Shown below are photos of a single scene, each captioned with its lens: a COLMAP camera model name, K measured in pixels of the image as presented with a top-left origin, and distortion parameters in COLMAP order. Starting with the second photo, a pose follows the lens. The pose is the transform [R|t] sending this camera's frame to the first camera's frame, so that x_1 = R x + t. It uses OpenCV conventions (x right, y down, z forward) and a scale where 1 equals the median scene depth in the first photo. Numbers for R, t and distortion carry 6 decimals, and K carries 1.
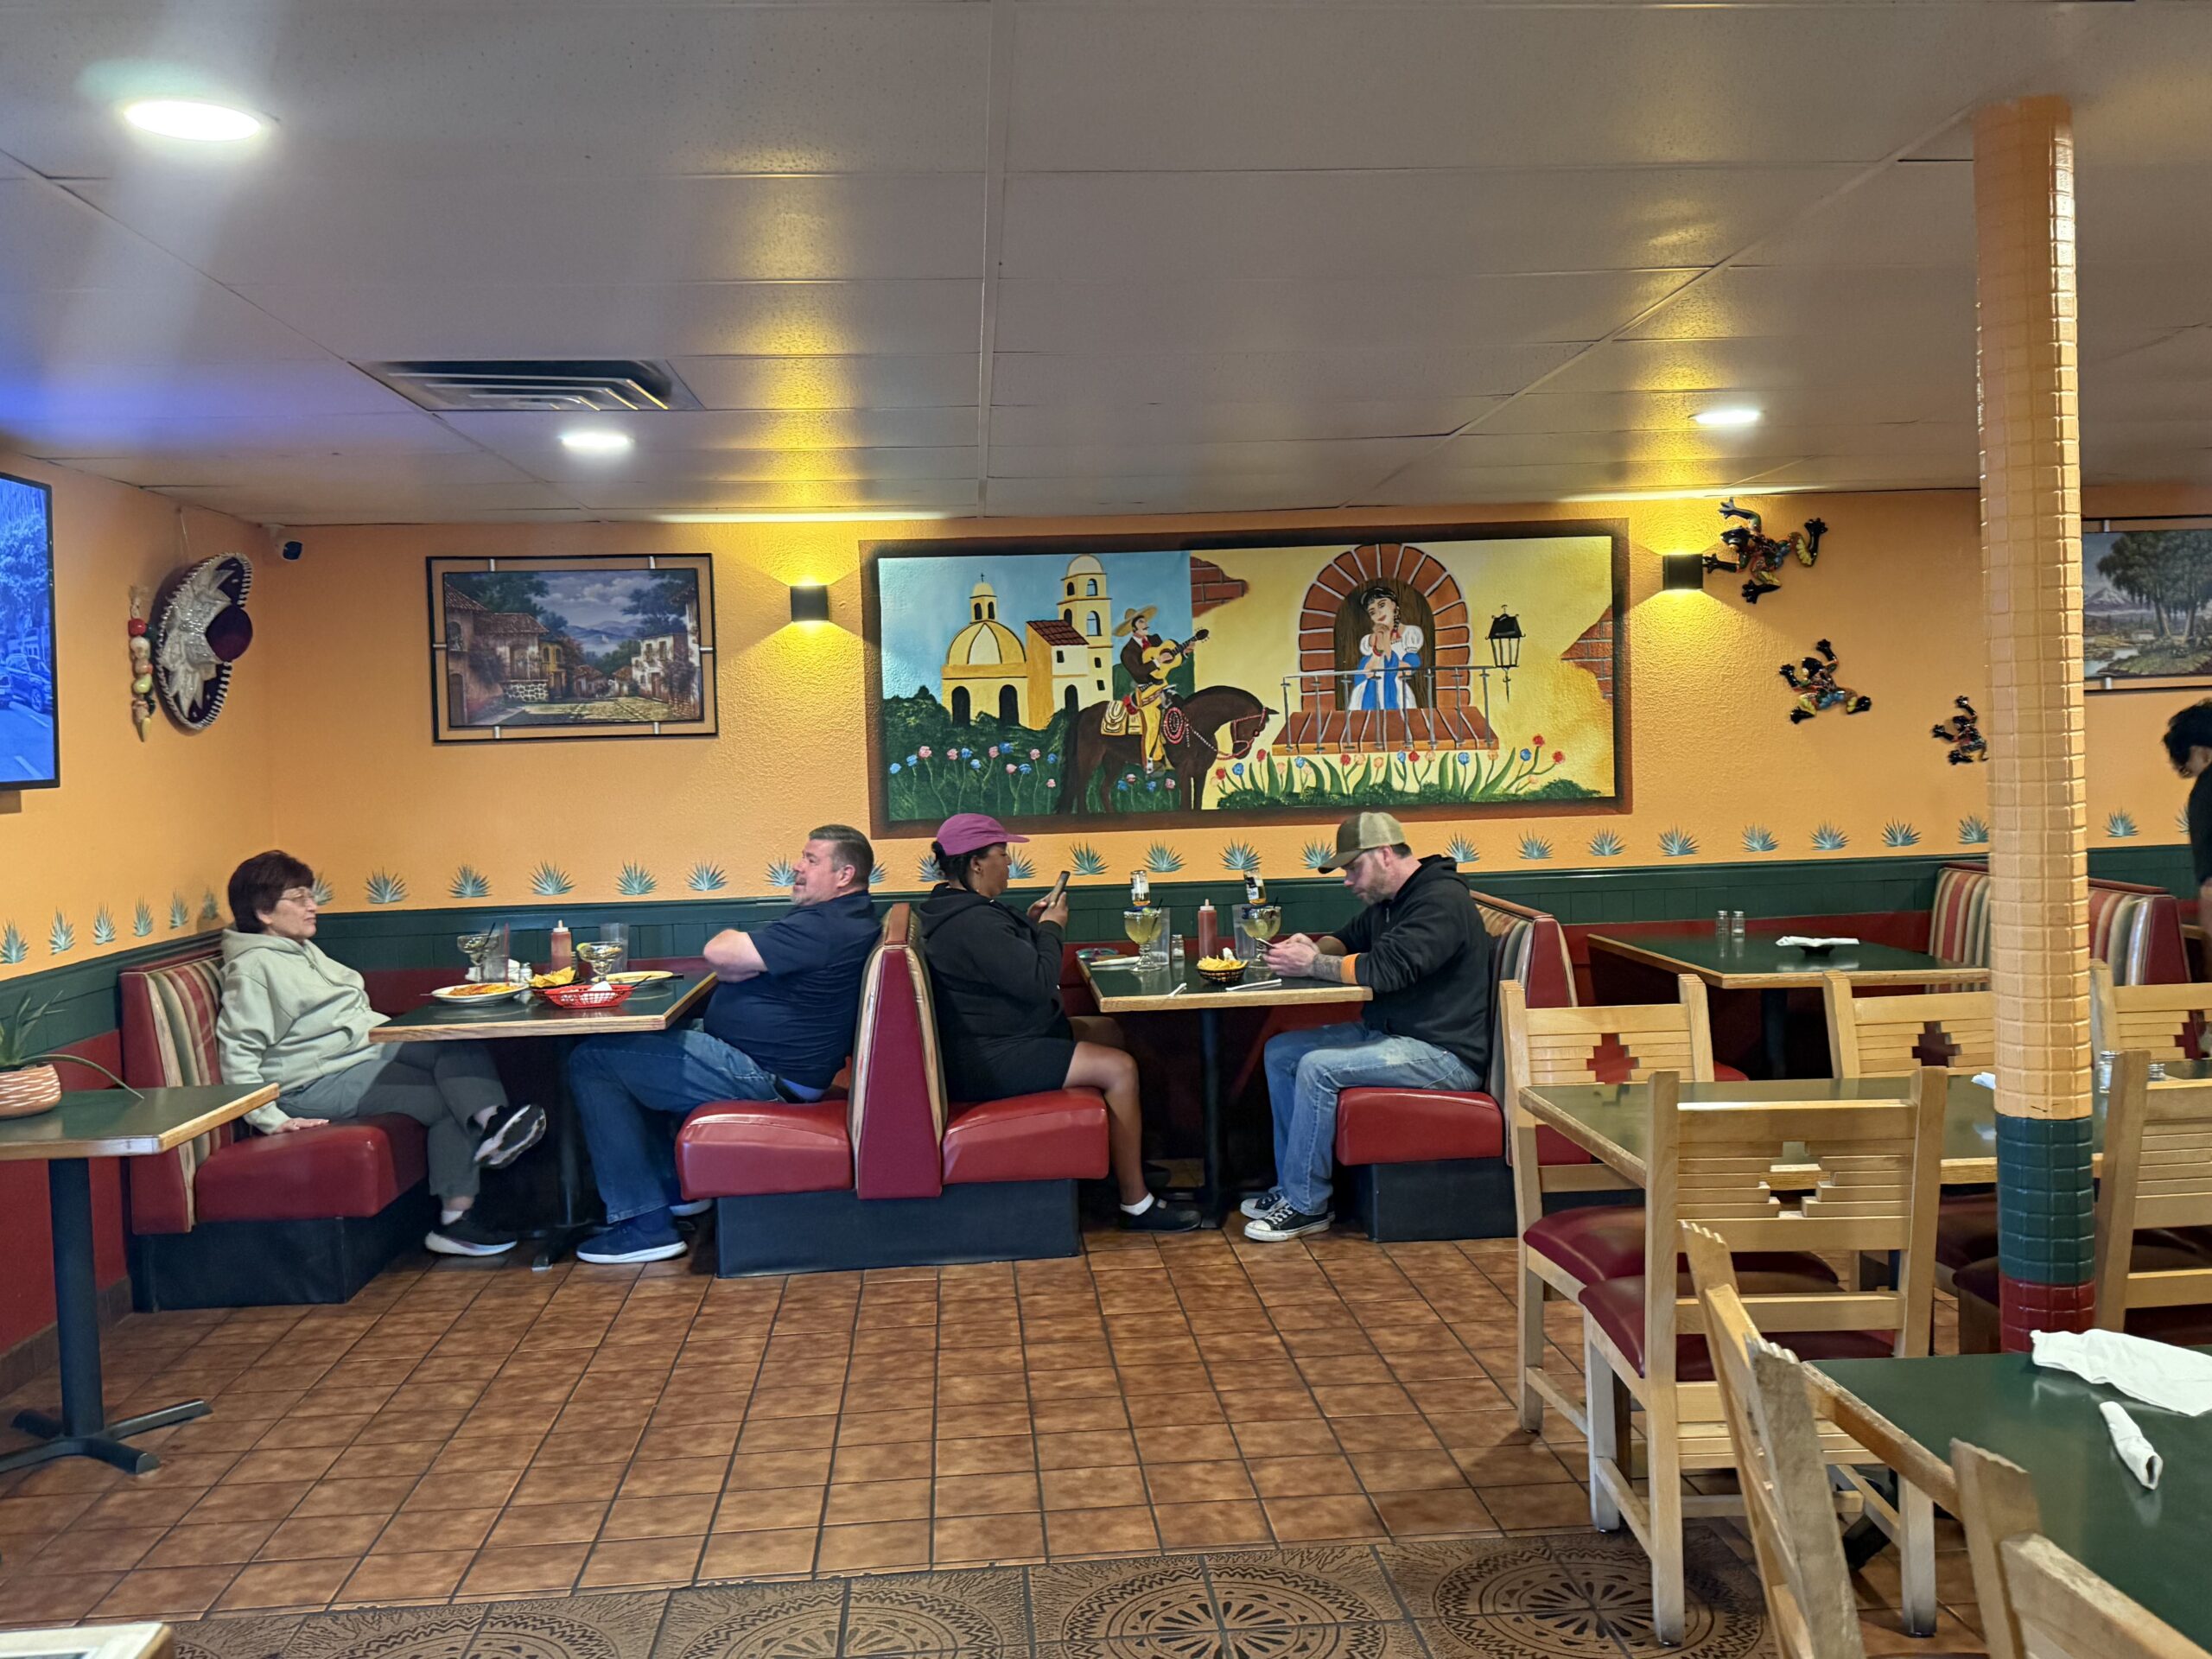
lens RADIAL K [[1984.3, 0, 1103.0], [0, 1984.3, 824.2], [0, 0, 1]] dist [0.138664, -0.021789]
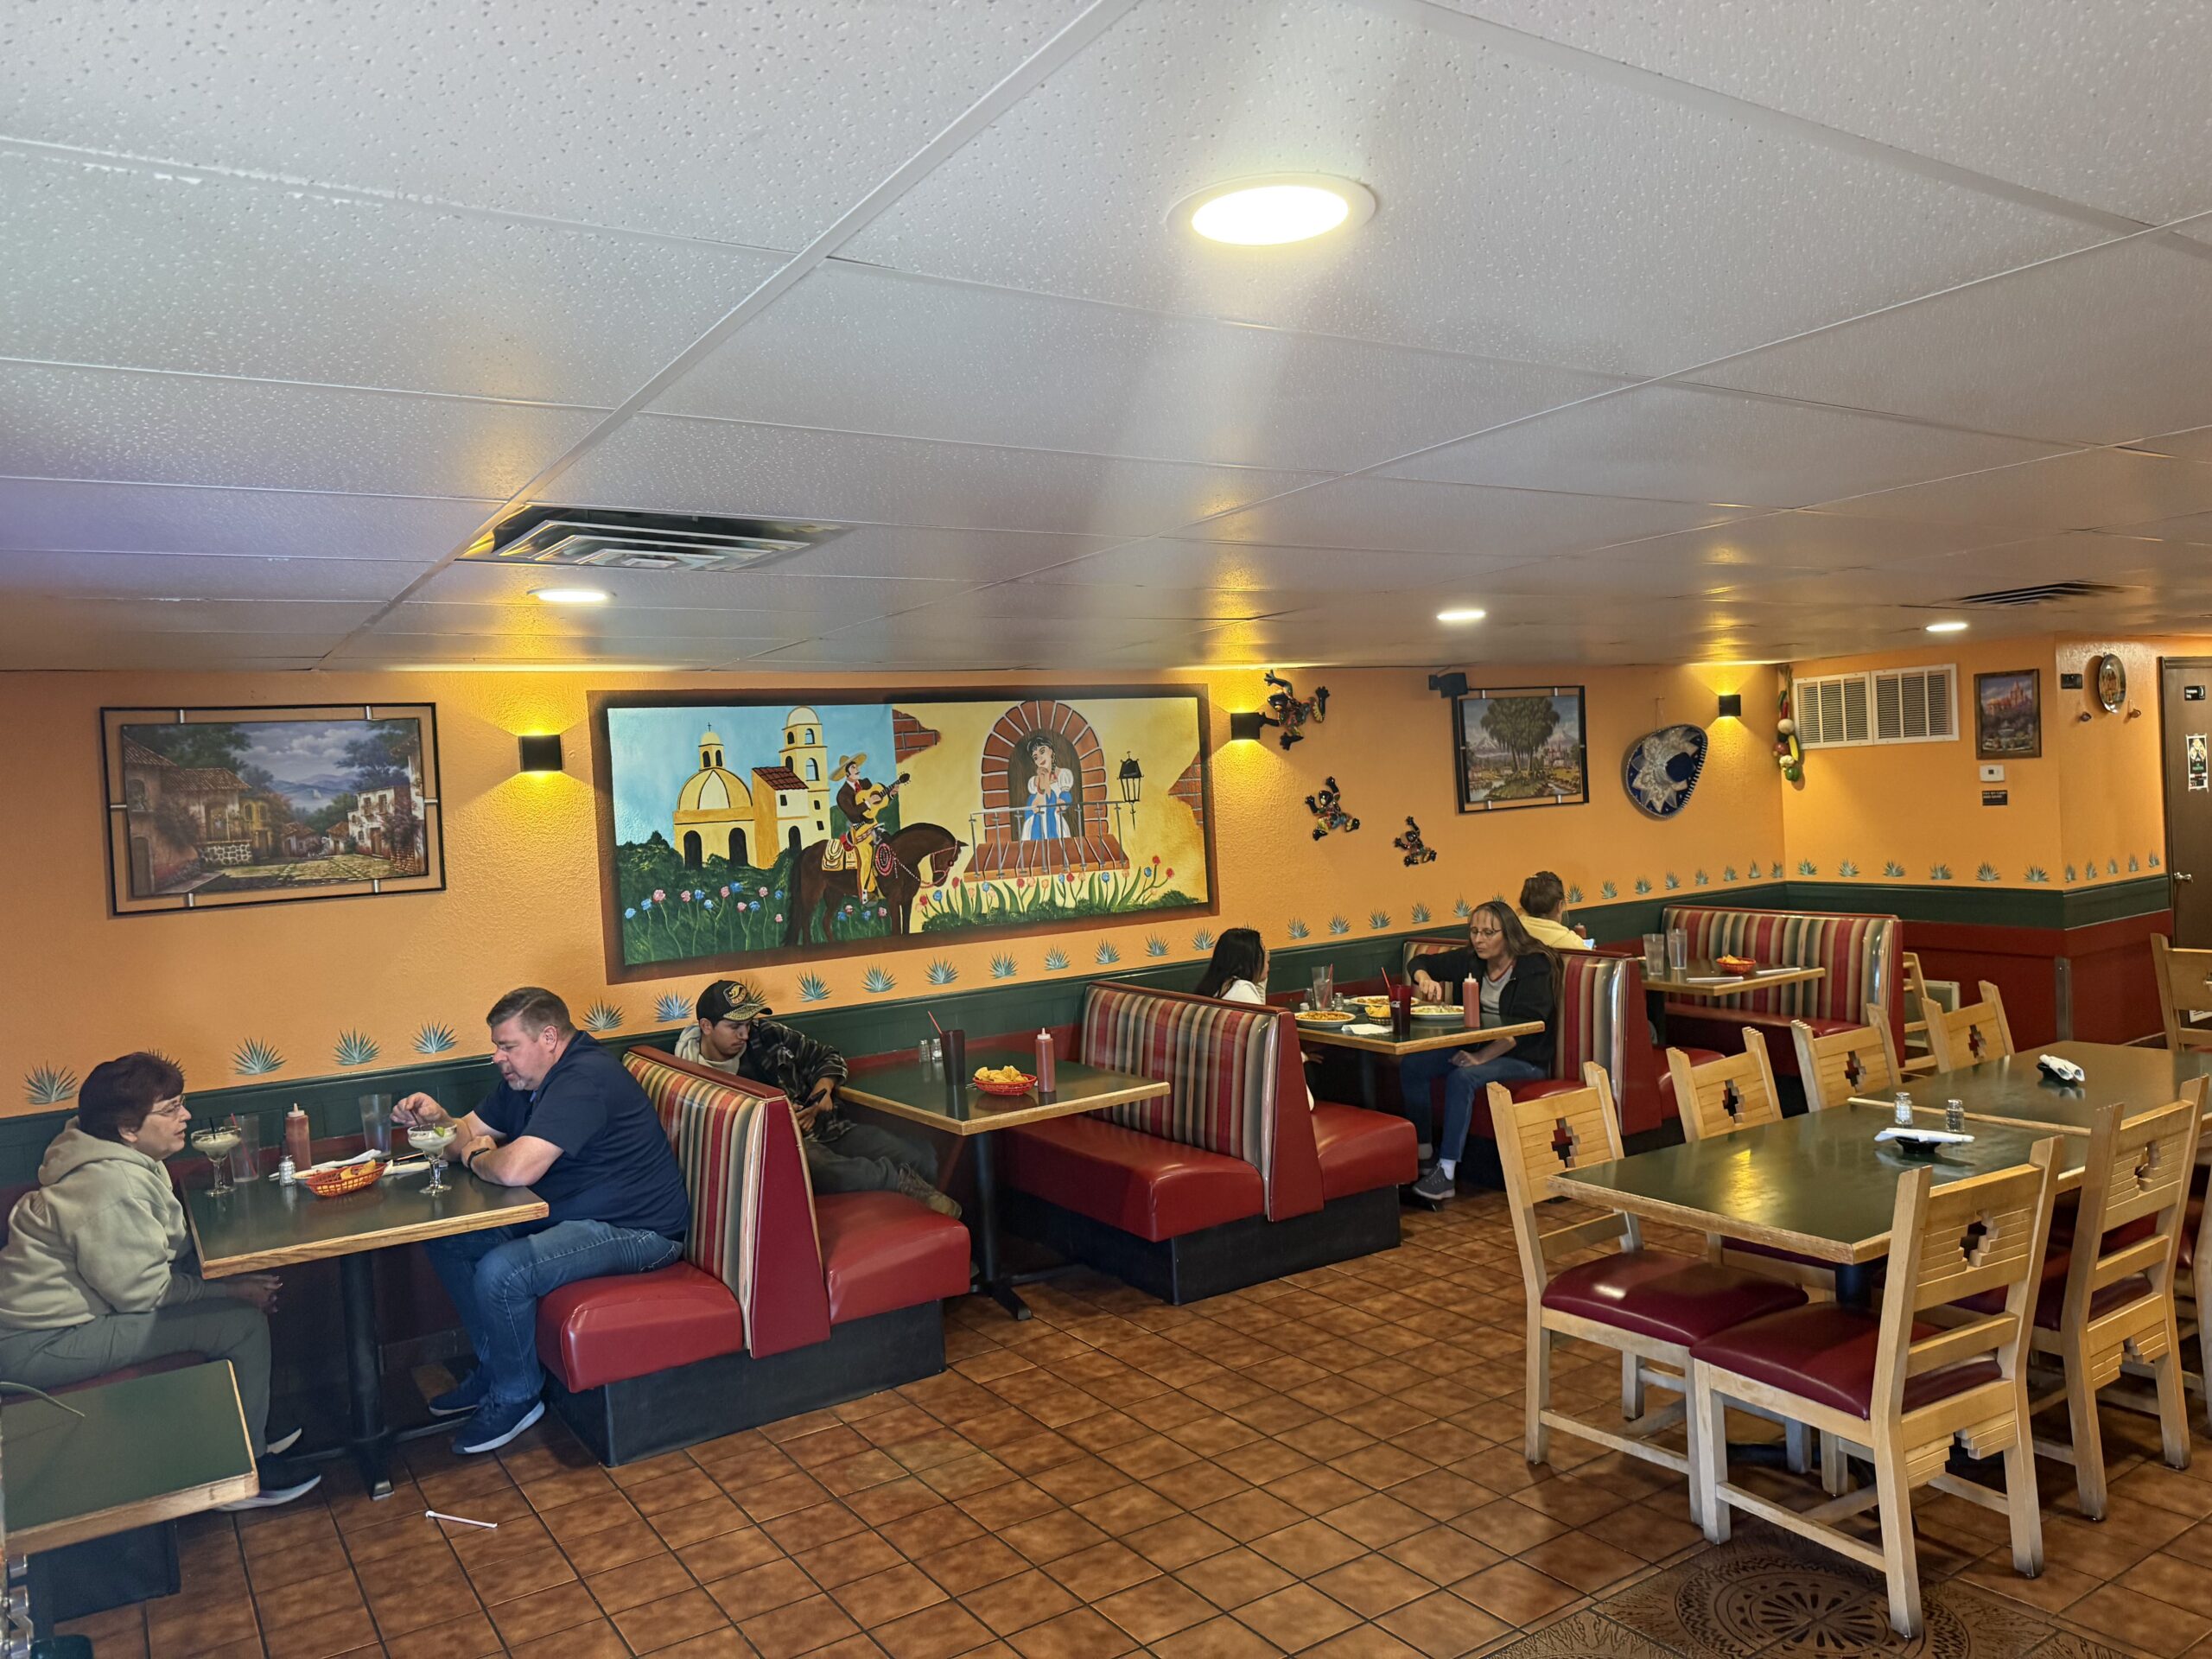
lens RADIAL K [[1571.5, 0, 1123.2], [0, 1571.5, 810.7], [0, 0, 1]] dist [0.068916, -0.085350]
pose [[0.870531, -0.023830, 0.491536, -0.283487], [0.044680, 0.998529, -0.030720, -0.044468], [-0.490081, 0.048705, 0.870315, 0.166113]]
